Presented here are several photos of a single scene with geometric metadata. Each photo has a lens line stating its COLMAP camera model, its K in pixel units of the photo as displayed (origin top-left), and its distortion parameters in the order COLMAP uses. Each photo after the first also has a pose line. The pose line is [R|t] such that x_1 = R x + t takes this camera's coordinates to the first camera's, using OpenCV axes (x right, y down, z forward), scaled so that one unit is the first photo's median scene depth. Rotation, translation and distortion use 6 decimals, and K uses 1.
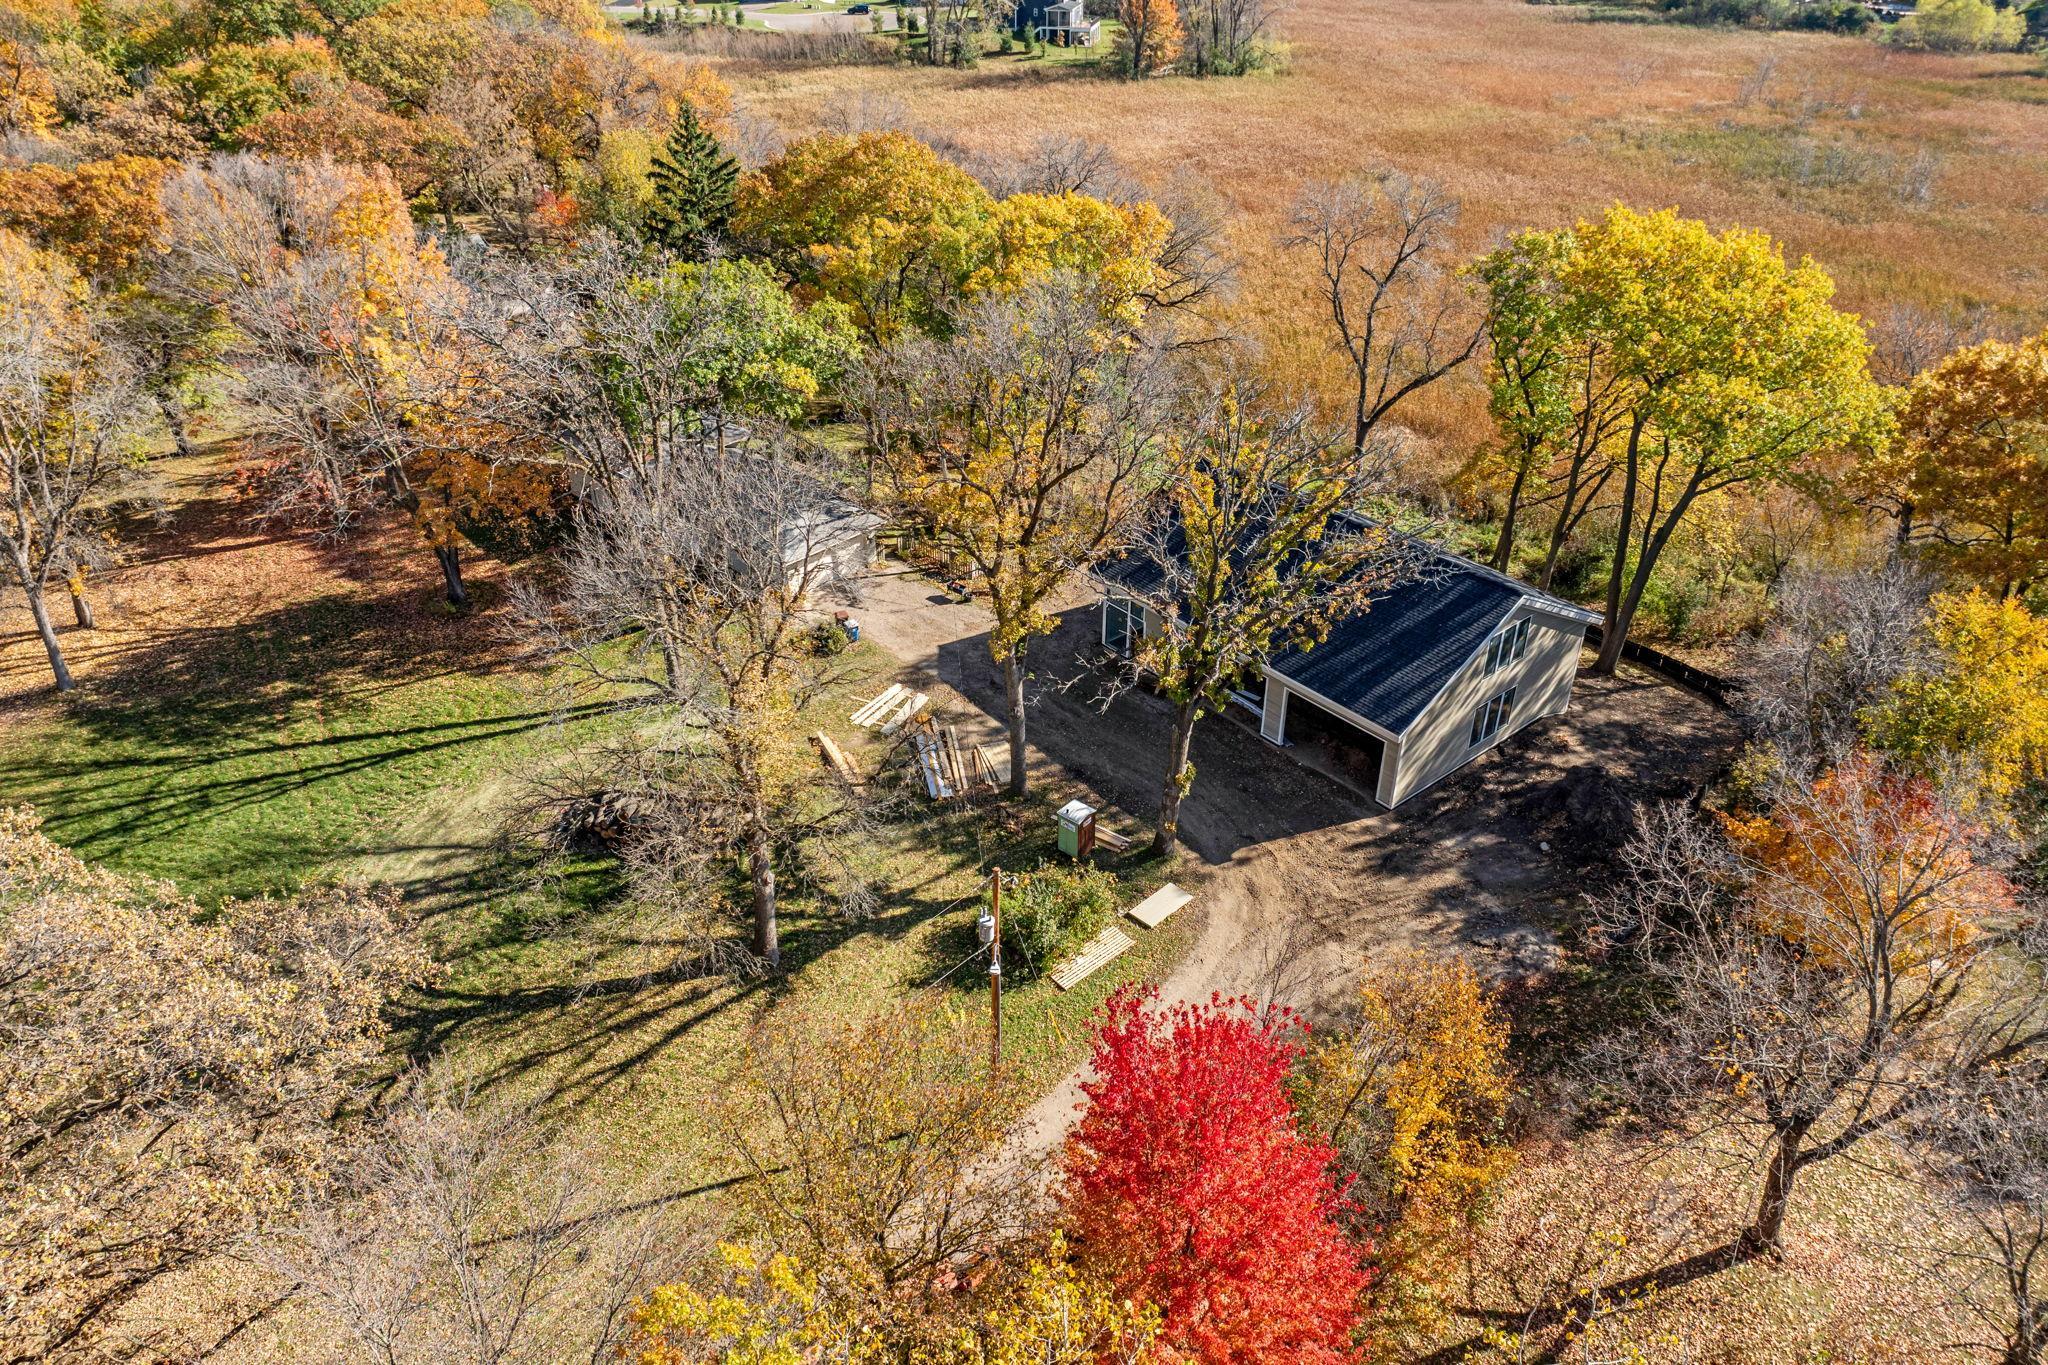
lens RADIAL K [[1428.1, 0, 1014.1], [0, 1428.1, 648.0], [0, 0, 1]] dist [-0.034557, 0.005301]
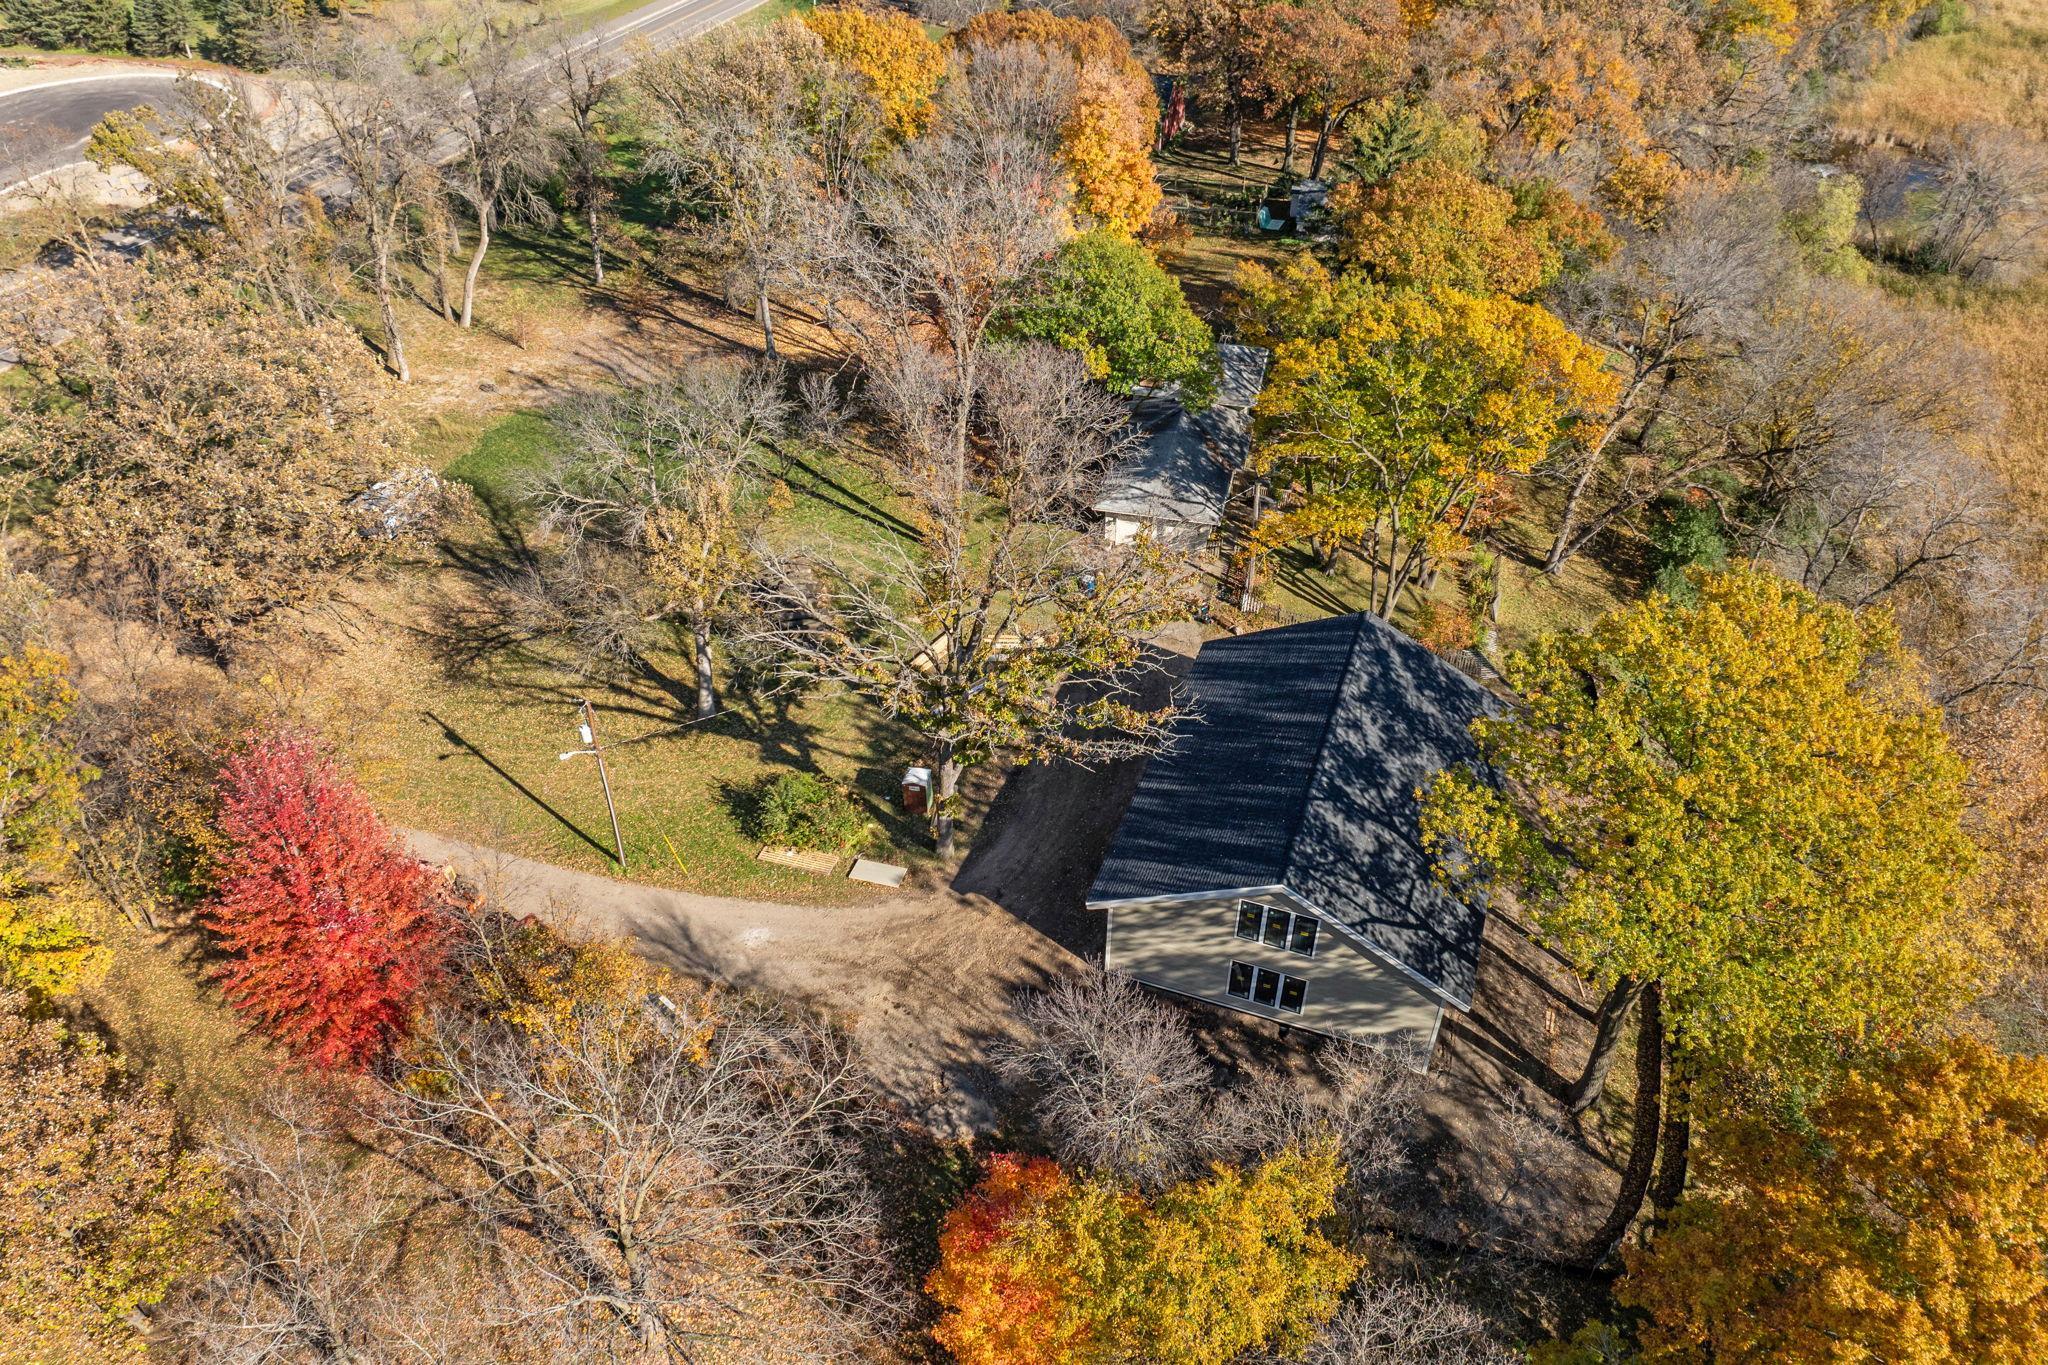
lens RADIAL K [[1428.1, 0, 1014.1], [0, 1428.1, 648.0], [0, 0, 1]] dist [-0.034557, 0.005301]
pose [[0.501152, 0.527553, -0.685955, 0.842027], [-0.442711, 0.837397, 0.320582, -0.390993], [0.743541, 0.143020, 0.653217, 0.276635]]
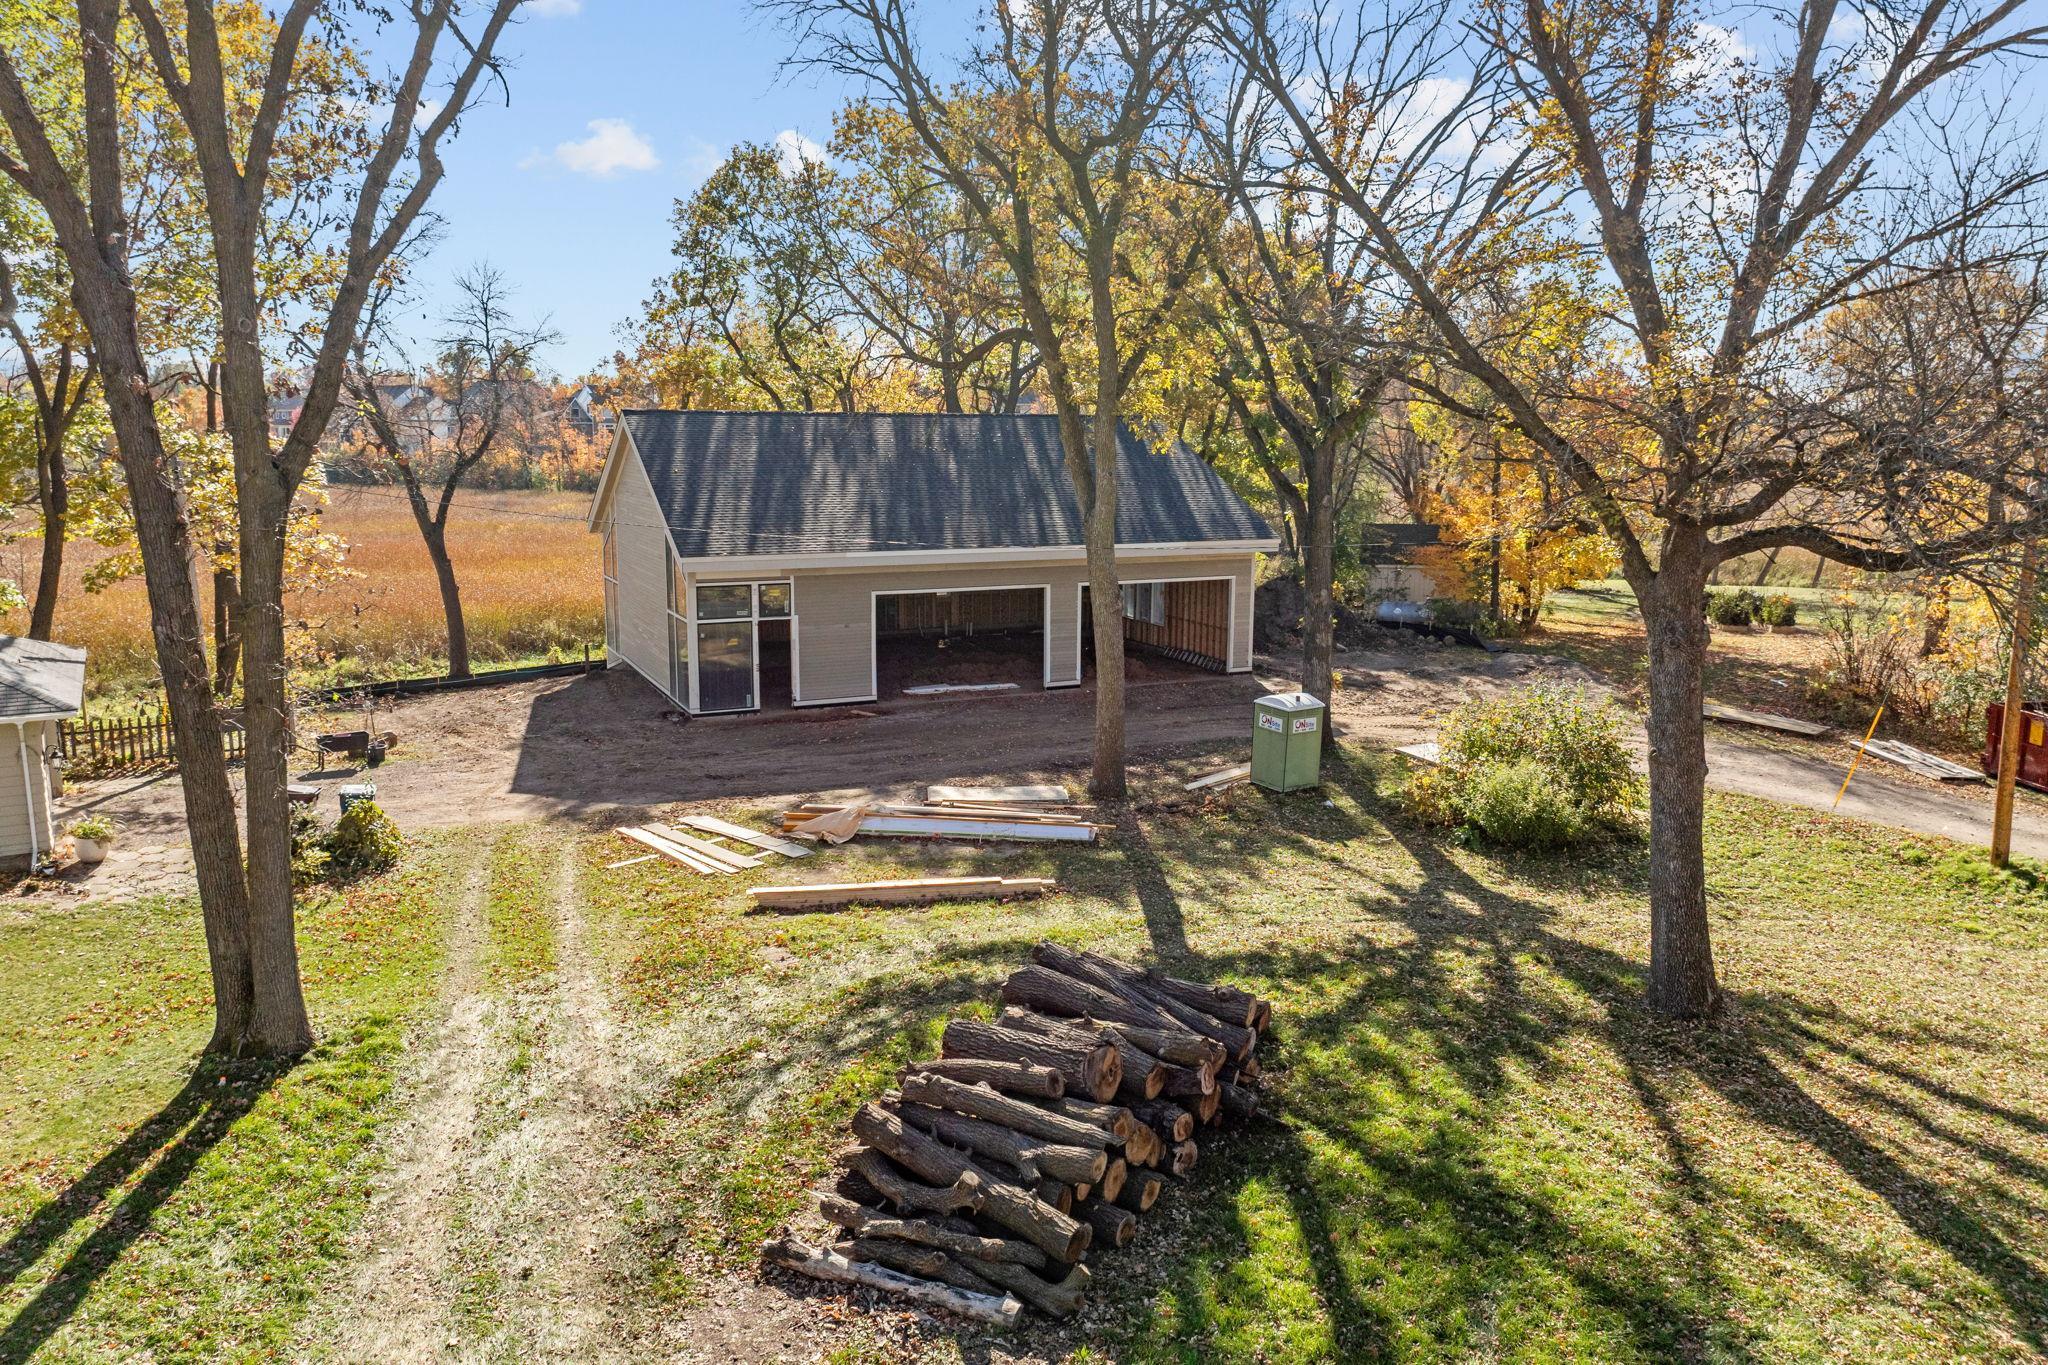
lens RADIAL K [[1428.1, 0, 1014.1], [0, 1428.1, 648.0], [0, 0, 1]] dist [-0.034557, 0.005301]
pose [[0.254413, -0.138381, 0.957144, -0.530548], [0.477570, 0.878594, 0.000084, 0.042157], [-0.840953, 0.457082, 0.289612, 0.923448]]
